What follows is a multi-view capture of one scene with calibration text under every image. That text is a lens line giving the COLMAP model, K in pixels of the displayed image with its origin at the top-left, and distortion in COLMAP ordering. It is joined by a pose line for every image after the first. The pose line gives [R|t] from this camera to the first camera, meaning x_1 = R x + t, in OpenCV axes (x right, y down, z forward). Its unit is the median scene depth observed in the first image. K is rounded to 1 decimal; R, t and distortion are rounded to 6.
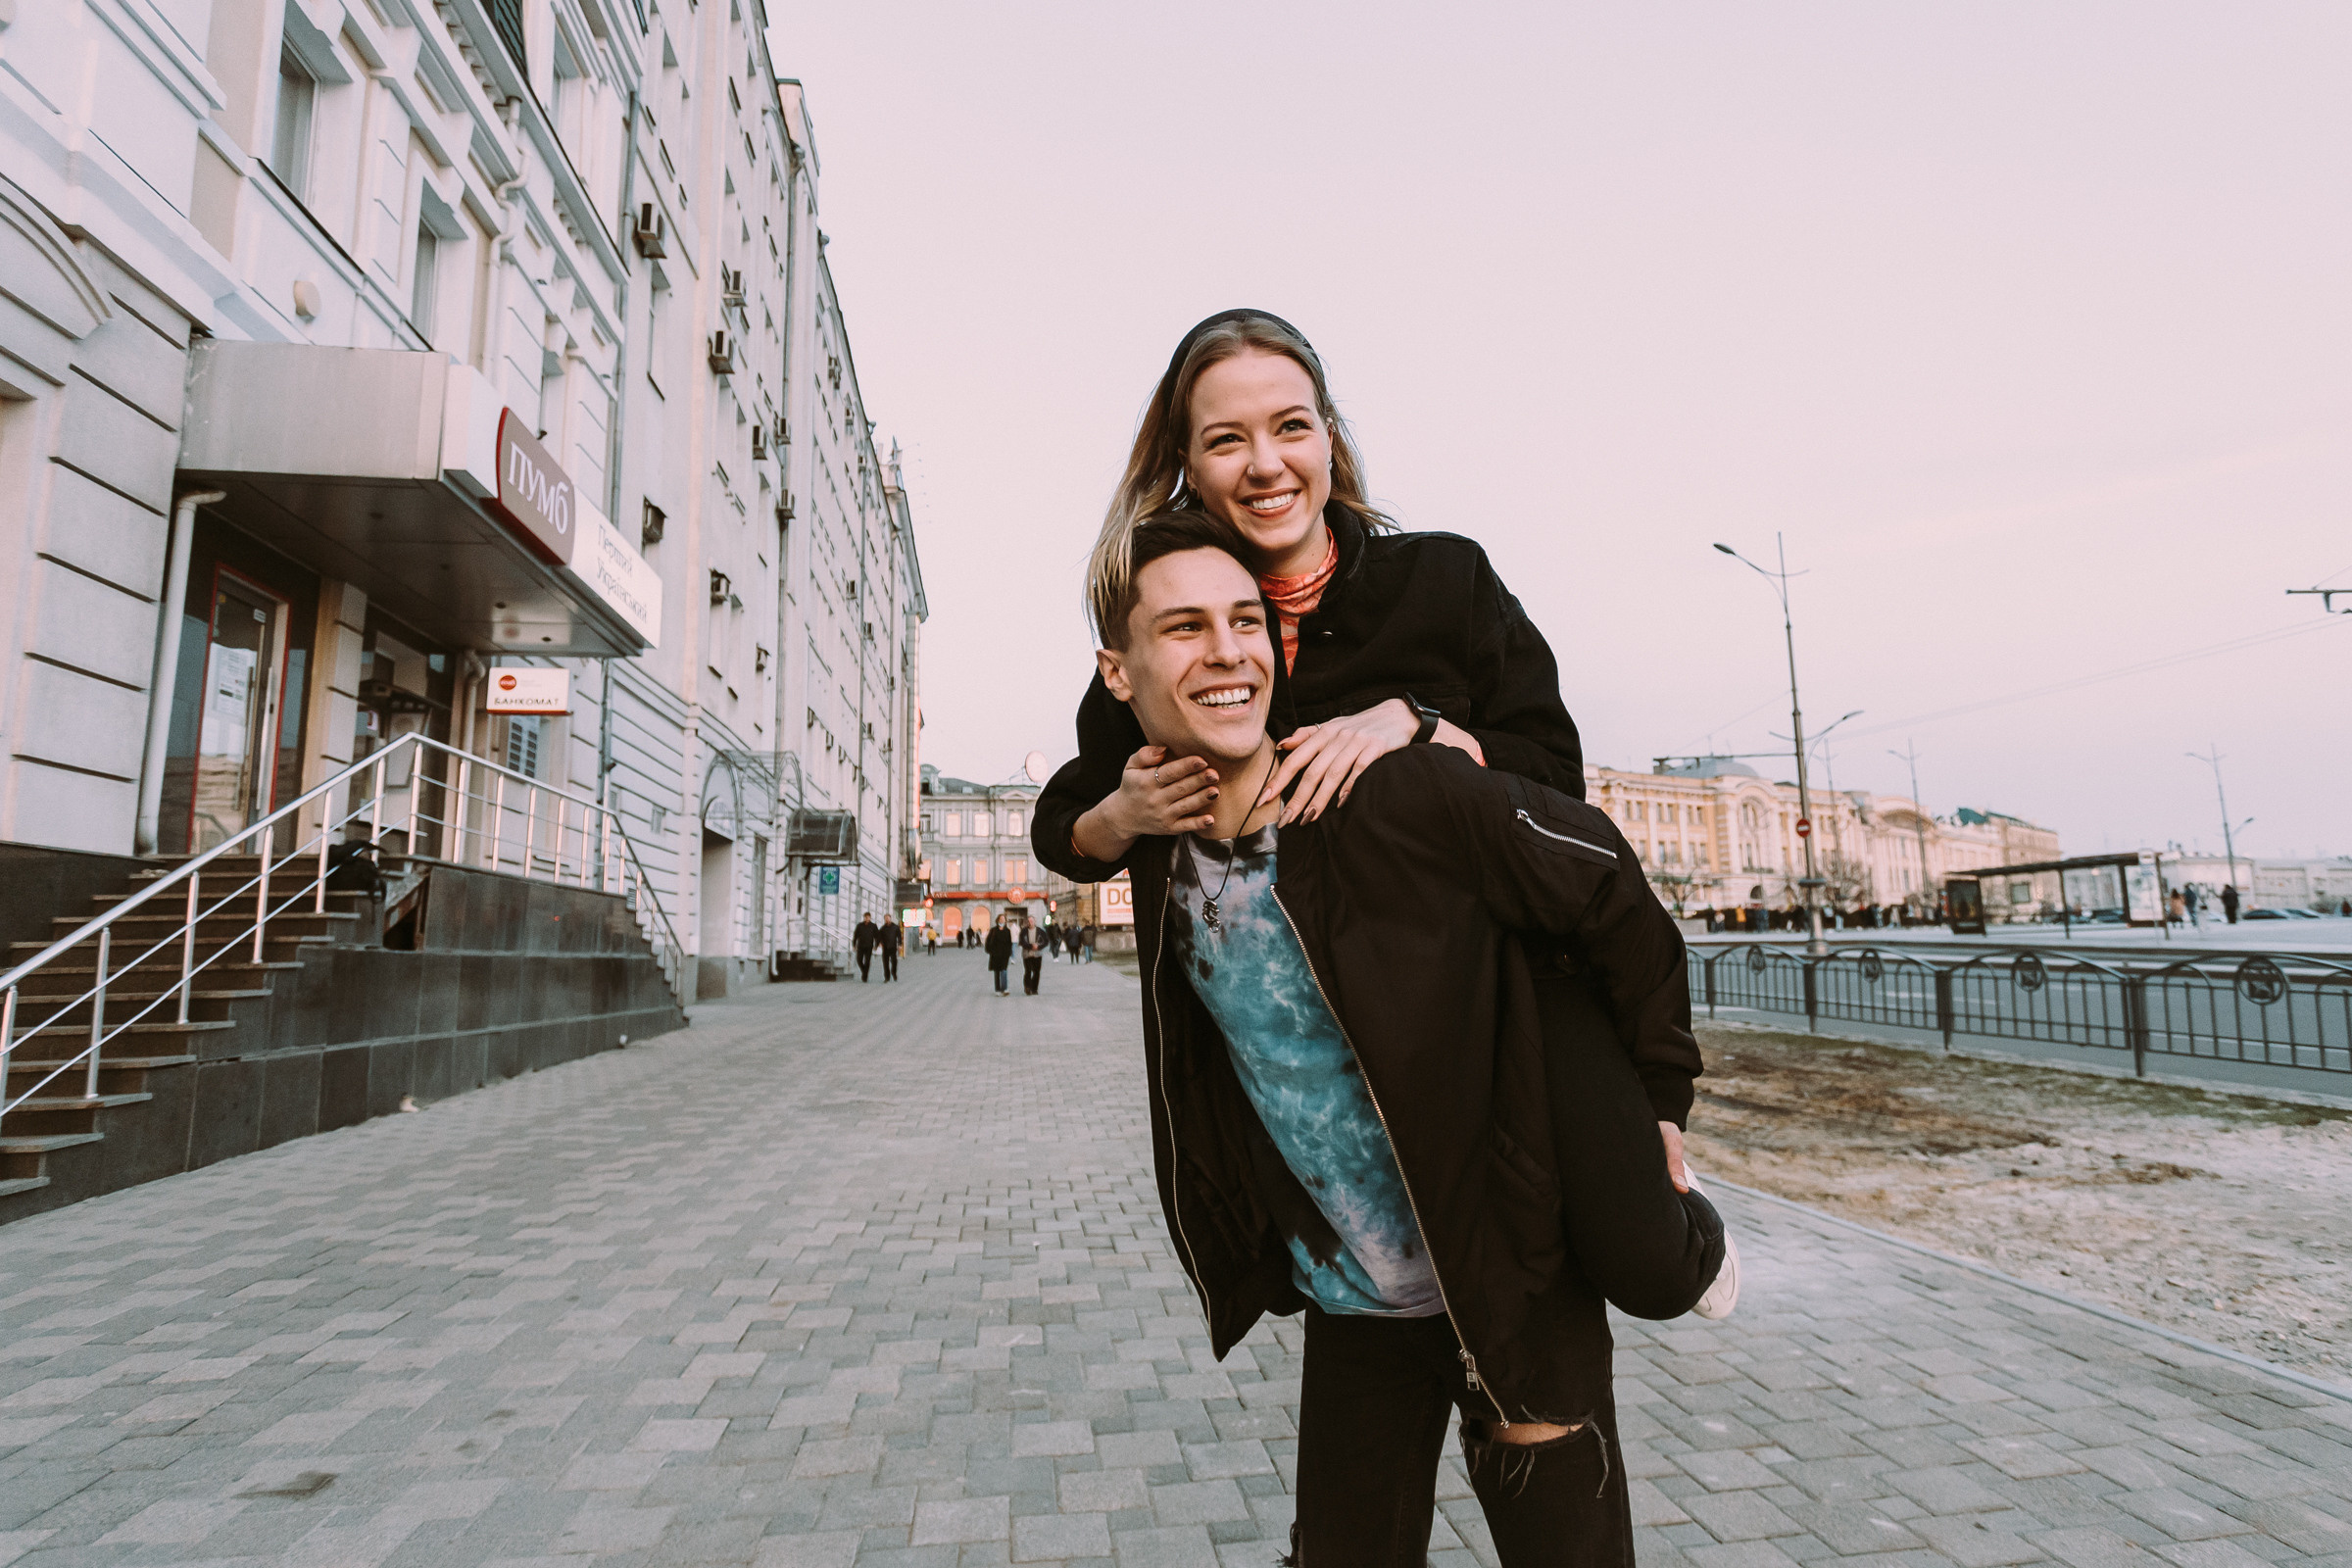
lens RADIAL K [[1222.7, 0, 1242.8], [0, 1222.7, 780.4], [0, 0, 1]] dist [-0.005225, 0.000121]
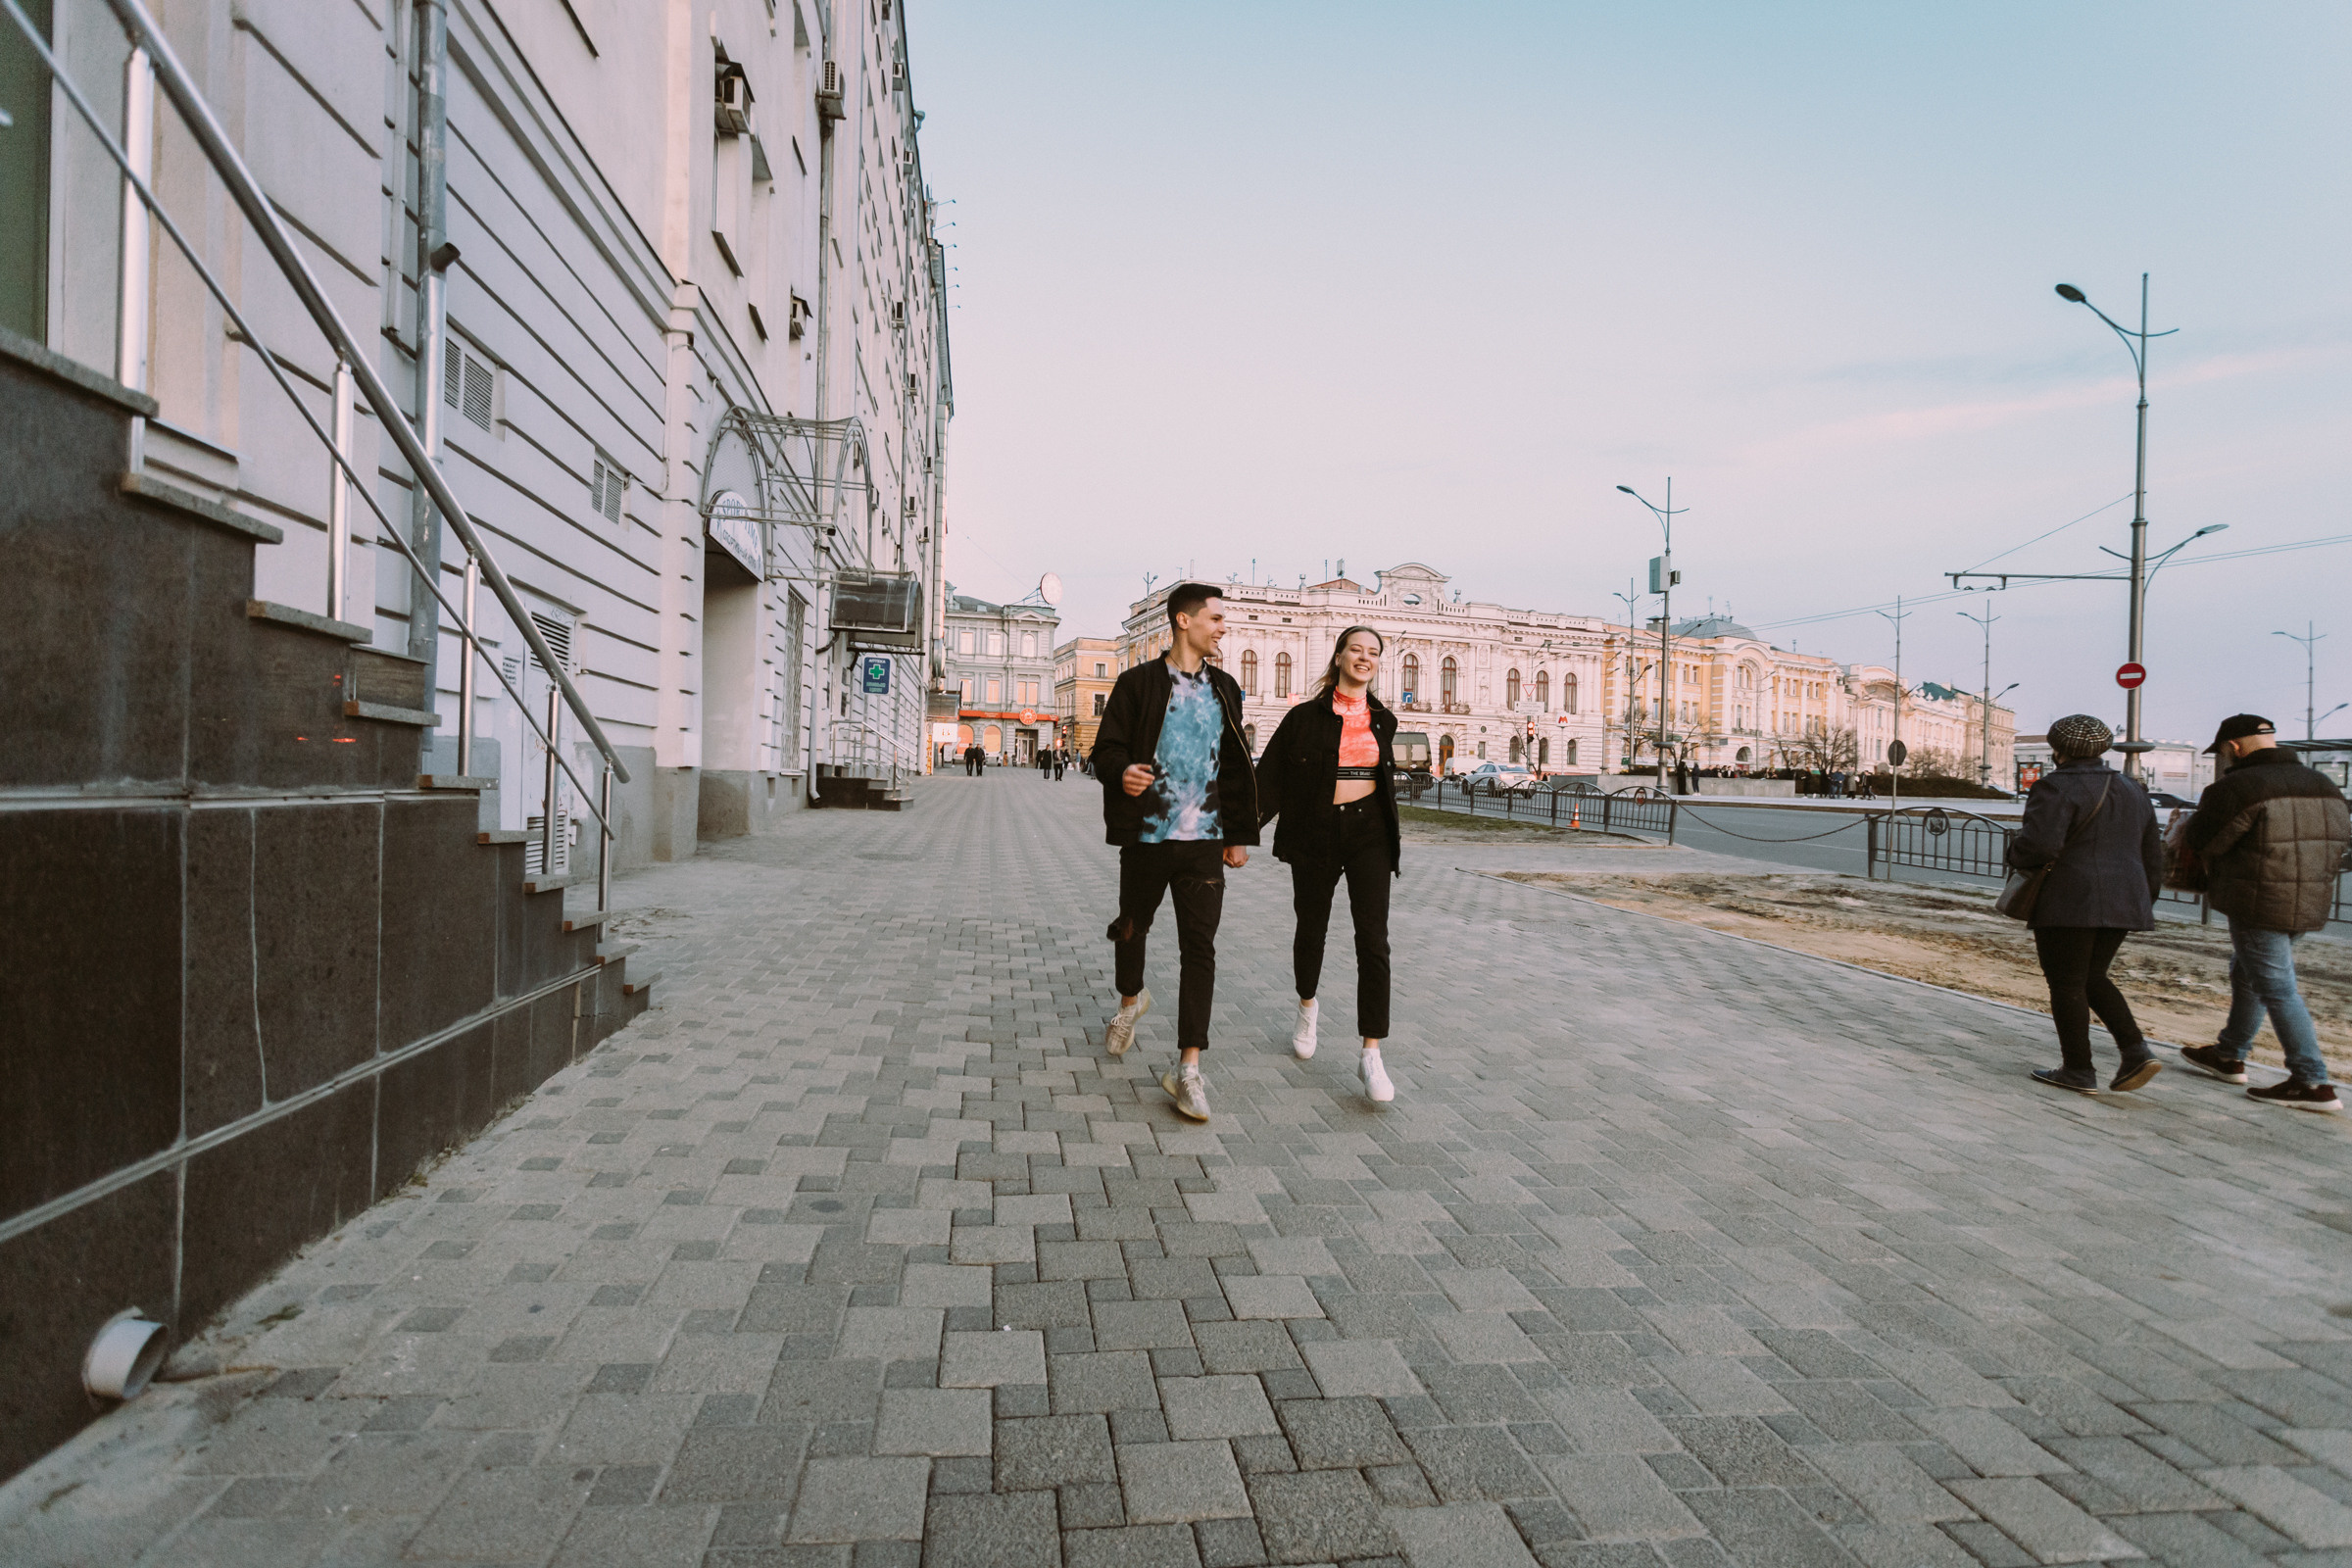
lens RADIAL K [[1102.9, 0, 1173.5], [0, 1102.9, 788.9], [0, 0, 1]] dist [0.000917, 0.000807]
pose [[0.998275, 0.054438, -0.021984, -0.331370], [-0.050634, 0.987849, 0.146934, 0.102547], [0.029716, -0.145567, 0.988902, 0.769967]]
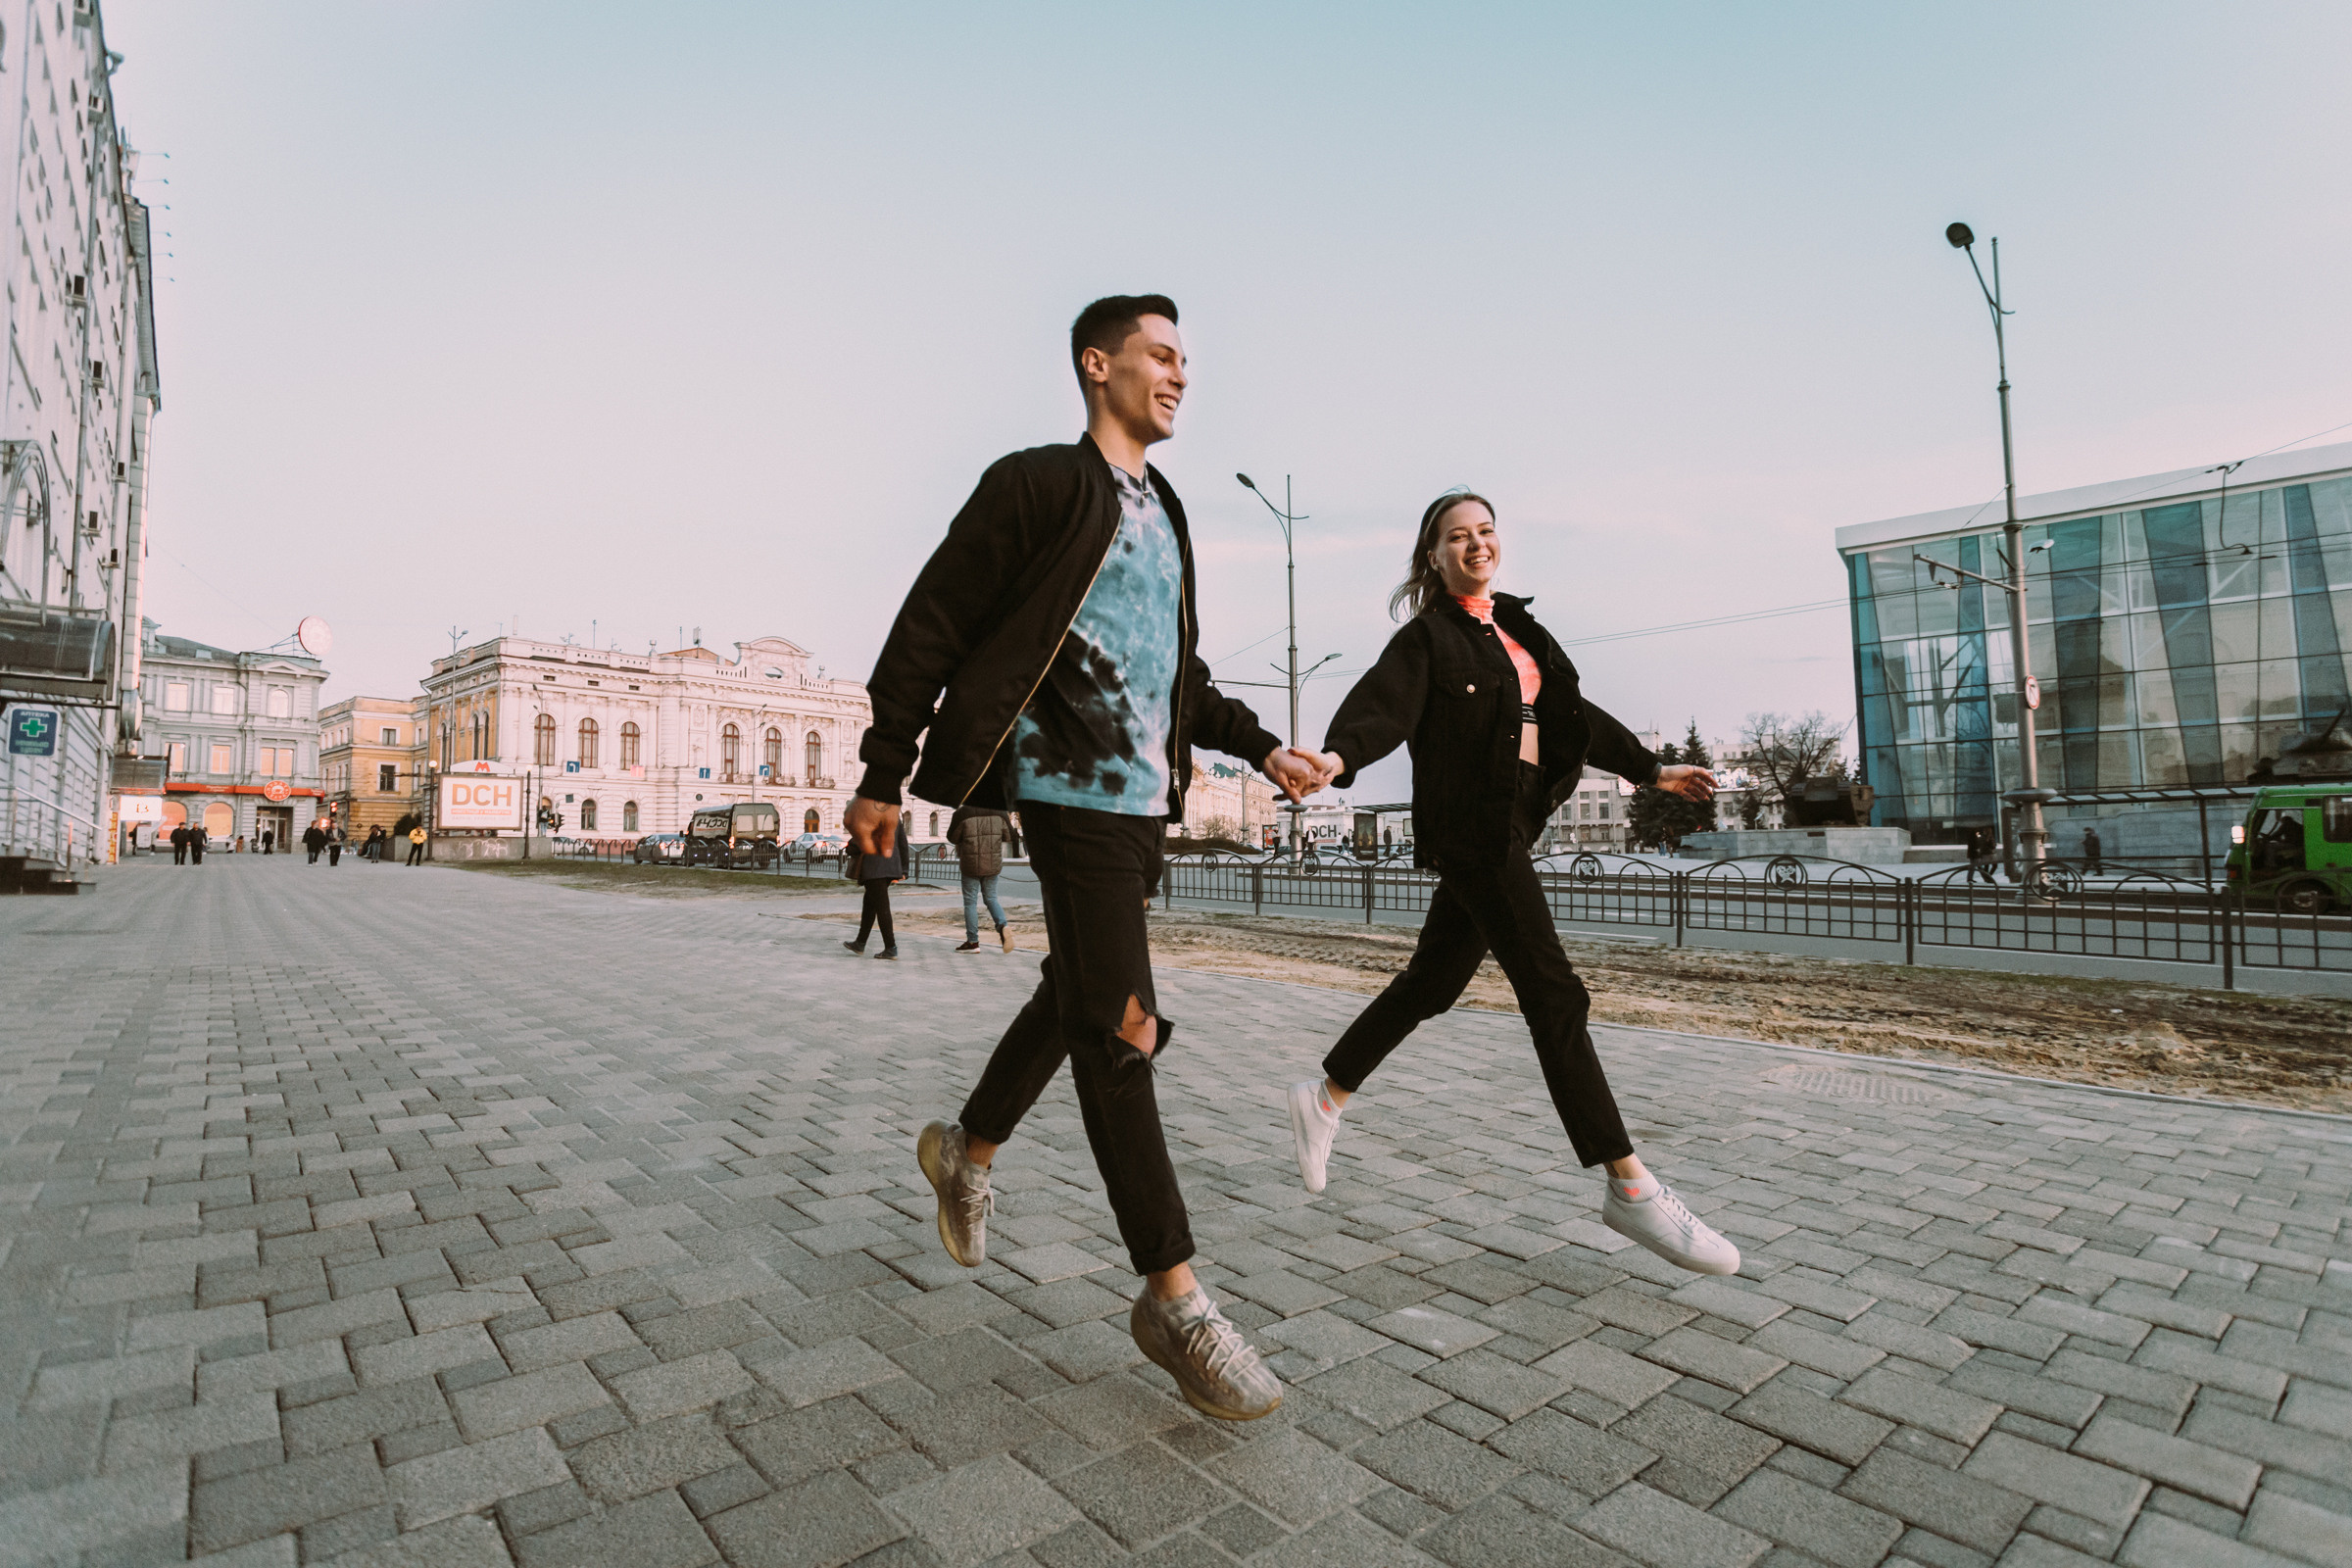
lens RADIAL K [[1102.9, 0, 1173.5], [0, 1102.9, 788.9], [0, 0, 1]] dist [0.000917, 0.000807]
pose [[0.863923, 0.052988, 0.500828, -0.300980], [-0.084548, 0.995596, 0.040509, 0.098795], [-0.496476, -0.077340, 0.864598, 0.584968]]
